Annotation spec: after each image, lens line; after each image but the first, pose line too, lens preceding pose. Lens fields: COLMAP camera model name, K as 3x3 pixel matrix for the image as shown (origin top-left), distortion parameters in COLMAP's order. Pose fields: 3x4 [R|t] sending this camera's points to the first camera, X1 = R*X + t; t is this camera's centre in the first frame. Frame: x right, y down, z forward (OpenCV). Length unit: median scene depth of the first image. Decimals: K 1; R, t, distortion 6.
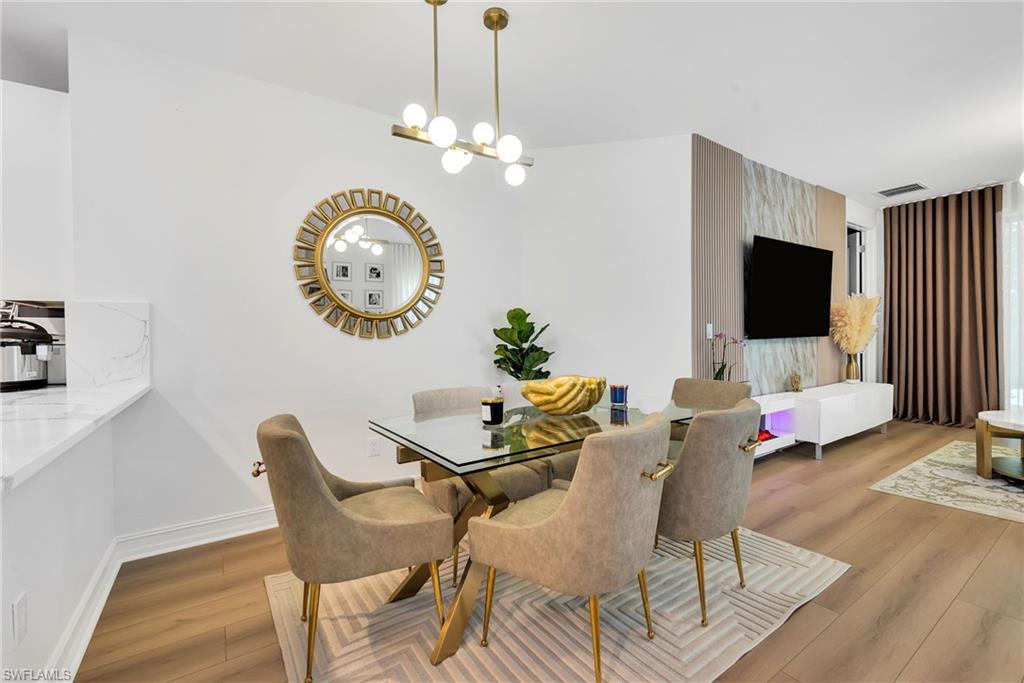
lens RADIAL K [[454.4, 0, 512.0], [0, 454.4, 341.5], [0, 0, 1]] dist [-0.000279, -0.000813]
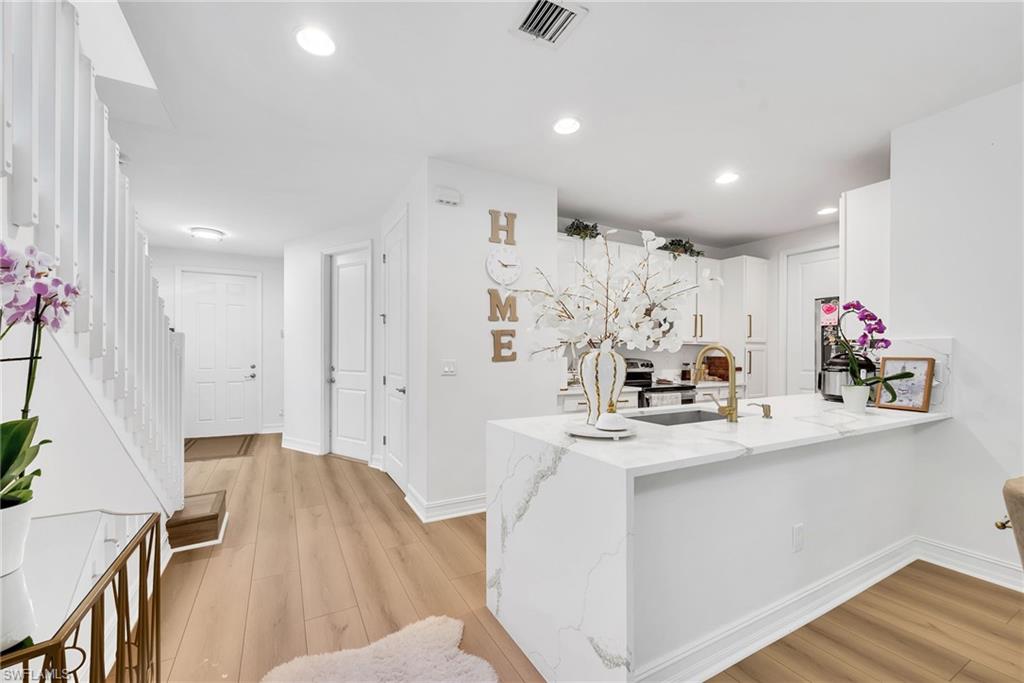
lens RADIAL K [[413.2, 0, 512.0], [0, 413.2, 341.5], [0, 0, 1]] dist [0.000610, 0.000108]
pose [[-0.086996, -0.006304, -0.996189, 0.199745], [-0.015904, 0.999861, -0.004938, -0.037317], [0.996082, 0.015414, -0.087084, 0.016146]]
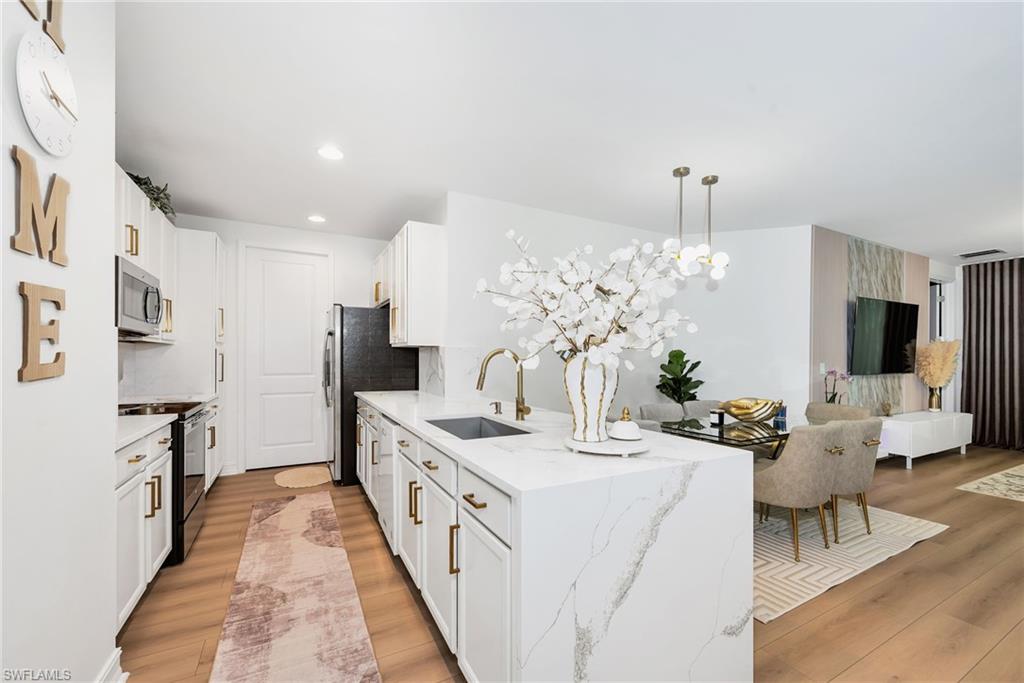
lens RADIAL K [[422.8, 0, 507.6], [0, 422.8, 358.4], [0, 0, 1]] dist [-0.001322, 0.000242]
pose [[0.992338, 0.019771, -0.121959, -0.338616], [-0.021512, 0.999684, -0.012979, -0.016288], [0.121664, 0.015503, 0.992450, -0.359064]]
